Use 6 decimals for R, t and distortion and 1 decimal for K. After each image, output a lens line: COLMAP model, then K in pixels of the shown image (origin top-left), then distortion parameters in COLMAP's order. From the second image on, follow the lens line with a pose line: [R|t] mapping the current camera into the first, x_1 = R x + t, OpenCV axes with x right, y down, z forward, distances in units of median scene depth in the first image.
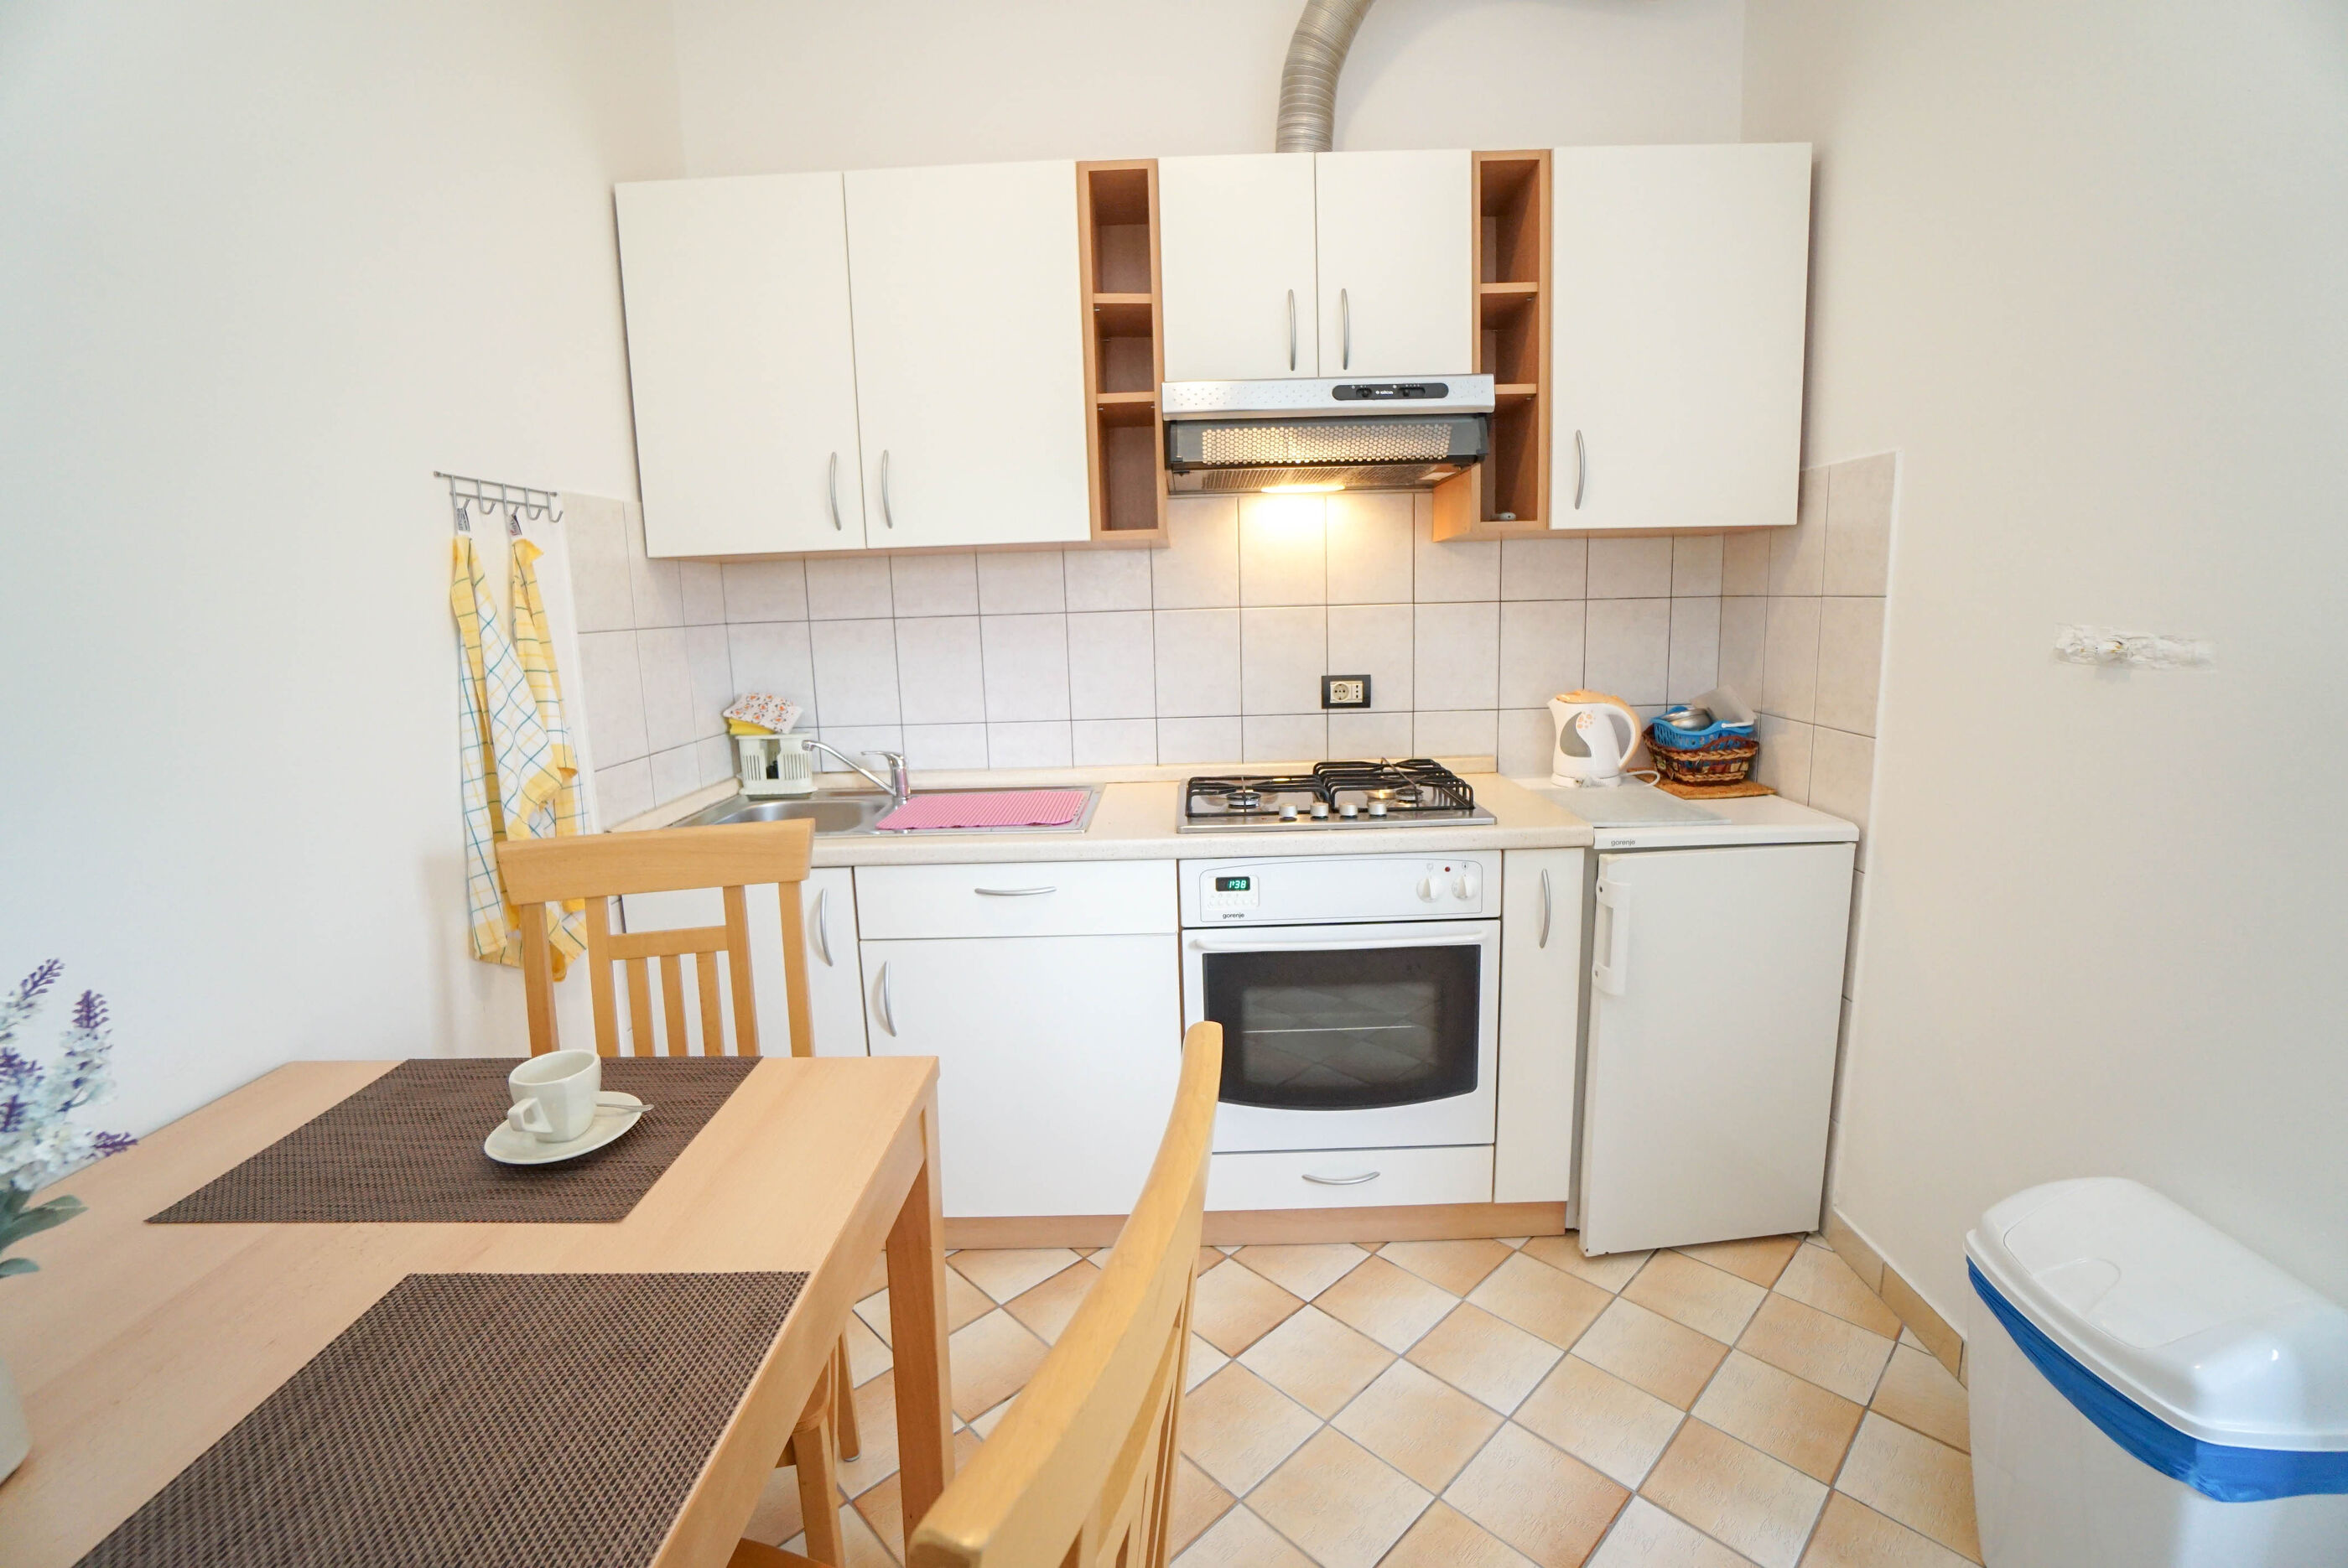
lens RADIAL K [[1031.4, 0, 1178.9], [0, 1031.4, 769.5], [0, 0, 1]] dist [-0.057605, 0.018764]
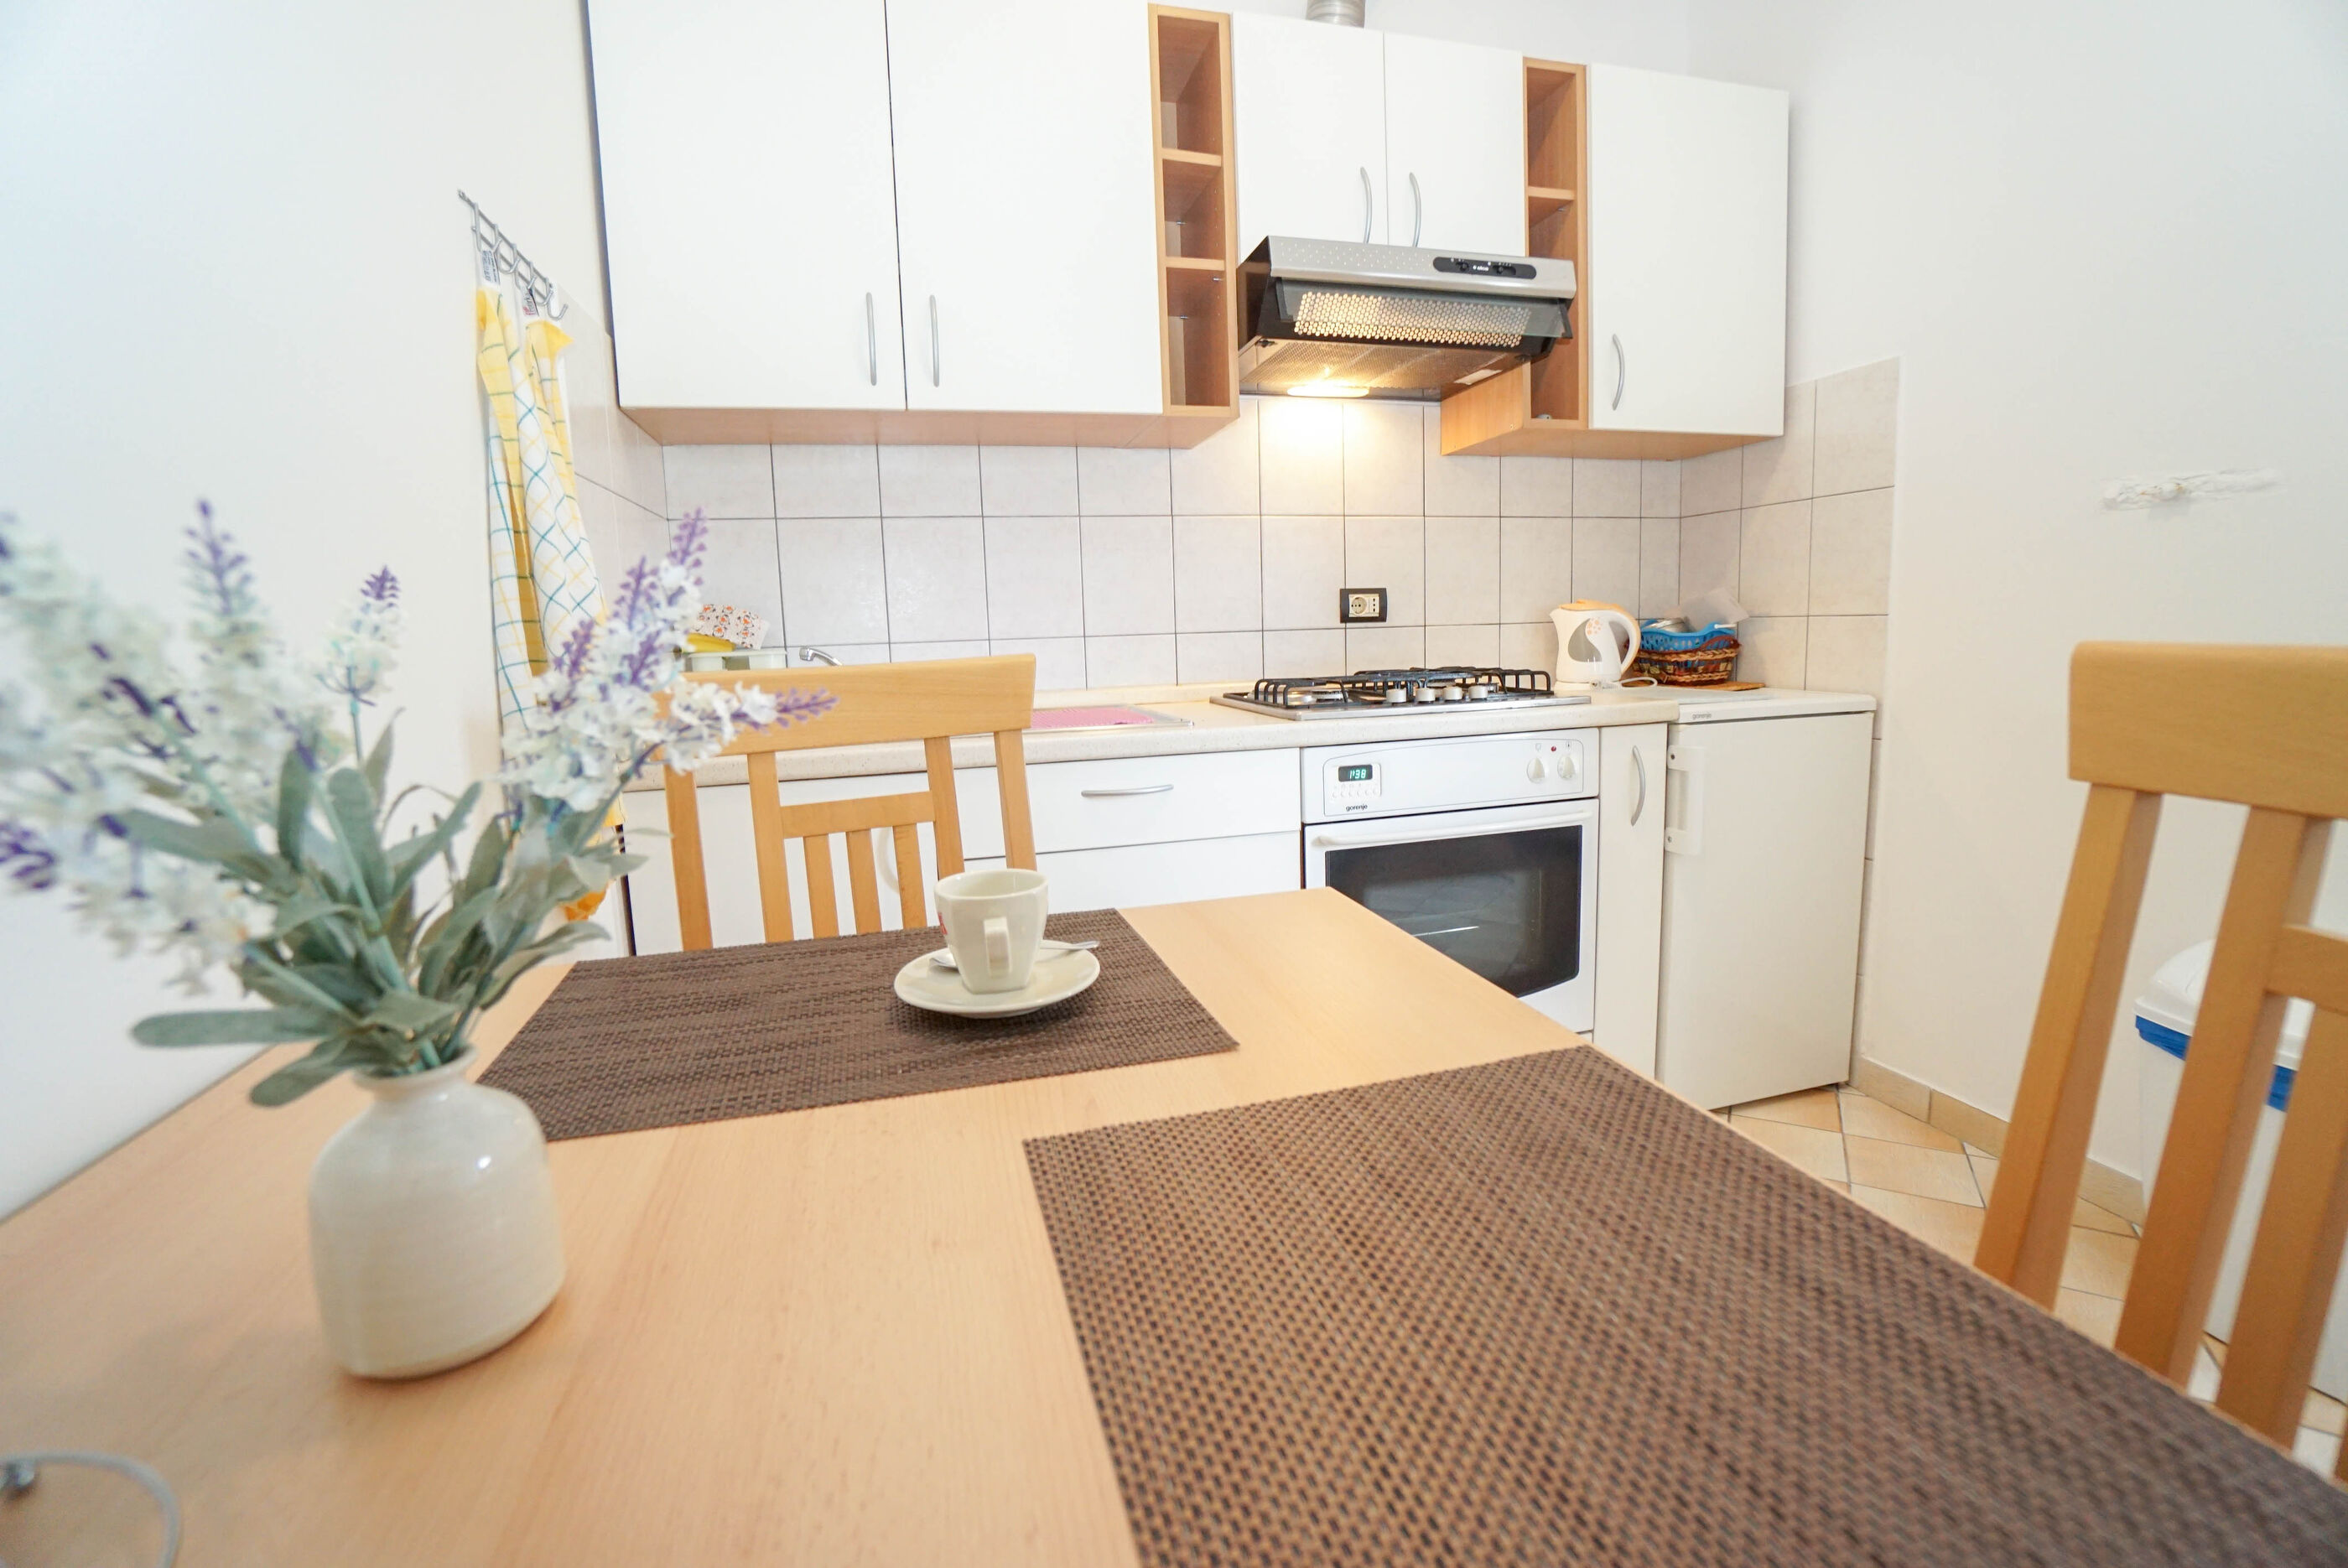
lens RADIAL K [[1031.4, 0, 1178.9], [0, 1031.4, 764.2], [0, 0, 1]] dist [-0.057605, 0.018764]
pose [[0.960369, -0.038265, 0.276094, -0.344236], [0.049548, 0.998193, -0.034006, 0.122131], [-0.274294, 0.046338, 0.960529, 0.143076]]
